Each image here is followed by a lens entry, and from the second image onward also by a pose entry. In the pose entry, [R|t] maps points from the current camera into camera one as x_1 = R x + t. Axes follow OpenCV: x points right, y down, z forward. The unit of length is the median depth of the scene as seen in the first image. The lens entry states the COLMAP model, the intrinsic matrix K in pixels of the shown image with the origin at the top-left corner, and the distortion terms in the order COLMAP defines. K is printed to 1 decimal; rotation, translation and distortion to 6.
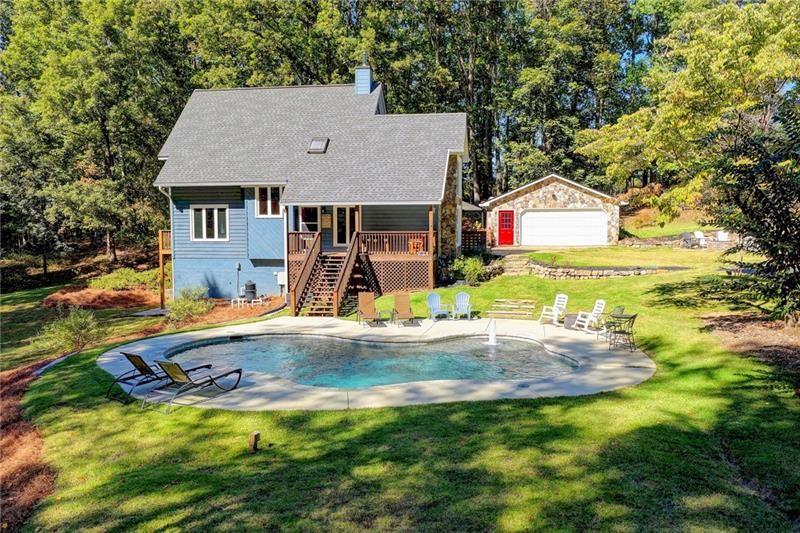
lens RADIAL K [[666.8, 0, 400.0], [0, 666.8, 266.5], [0, 0, 1]] dist [-0.037316, 0.072520]
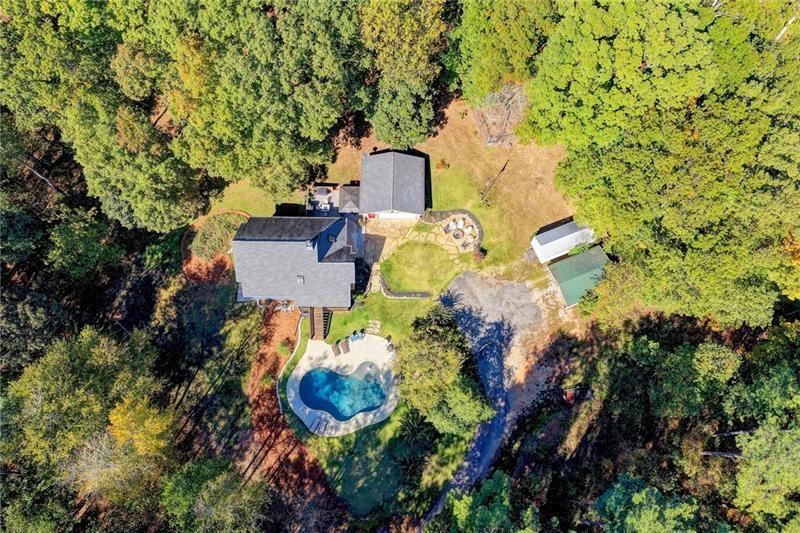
lens RADIAL K [[666.8, 0, 400.0], [0, 666.8, 266.5], [0, 0, 1]] dist [-0.037316, 0.072520]
pose [[0.986309, -0.156394, 0.052300, 0.130865], [0.011348, 0.380764, 0.924603, -2.506732], [-0.164516, -0.911350, 0.377326, -0.025772]]
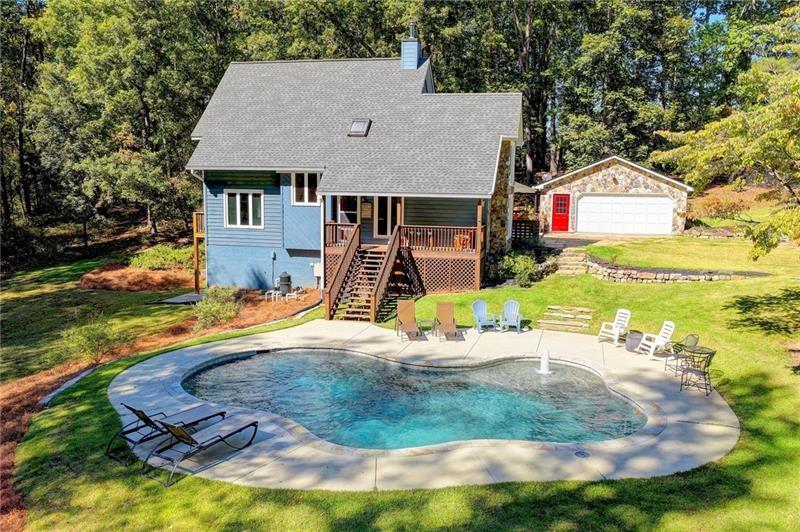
lens RADIAL K [[666.8, 0, 400.0], [0, 666.8, 266.0], [0, 0, 1]] dist [-0.037316, 0.072520]
pose [[0.997238, 0.025611, -0.069722, 0.002619], [-0.020903, 0.997505, 0.067432, -0.050392], [0.071275, -0.065789, 0.995285, 0.066617]]
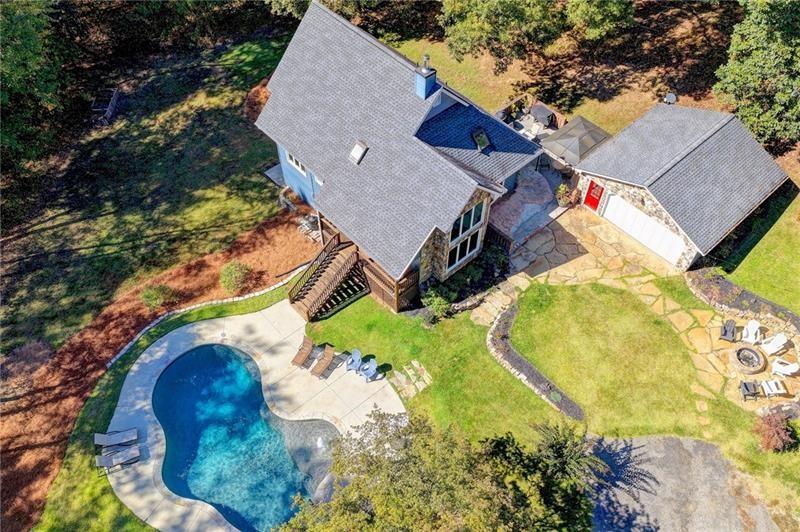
lens RADIAL K [[666.8, 0, 400.0], [0, 666.8, 266.0], [0, 0, 1]] dist [-0.037316, 0.072520]
pose [[0.790753, 0.489709, -0.367281, 0.409923], [-0.045826, 0.645674, 0.762237, -0.856447], [0.610418, -0.585910, 0.533010, 0.316294]]
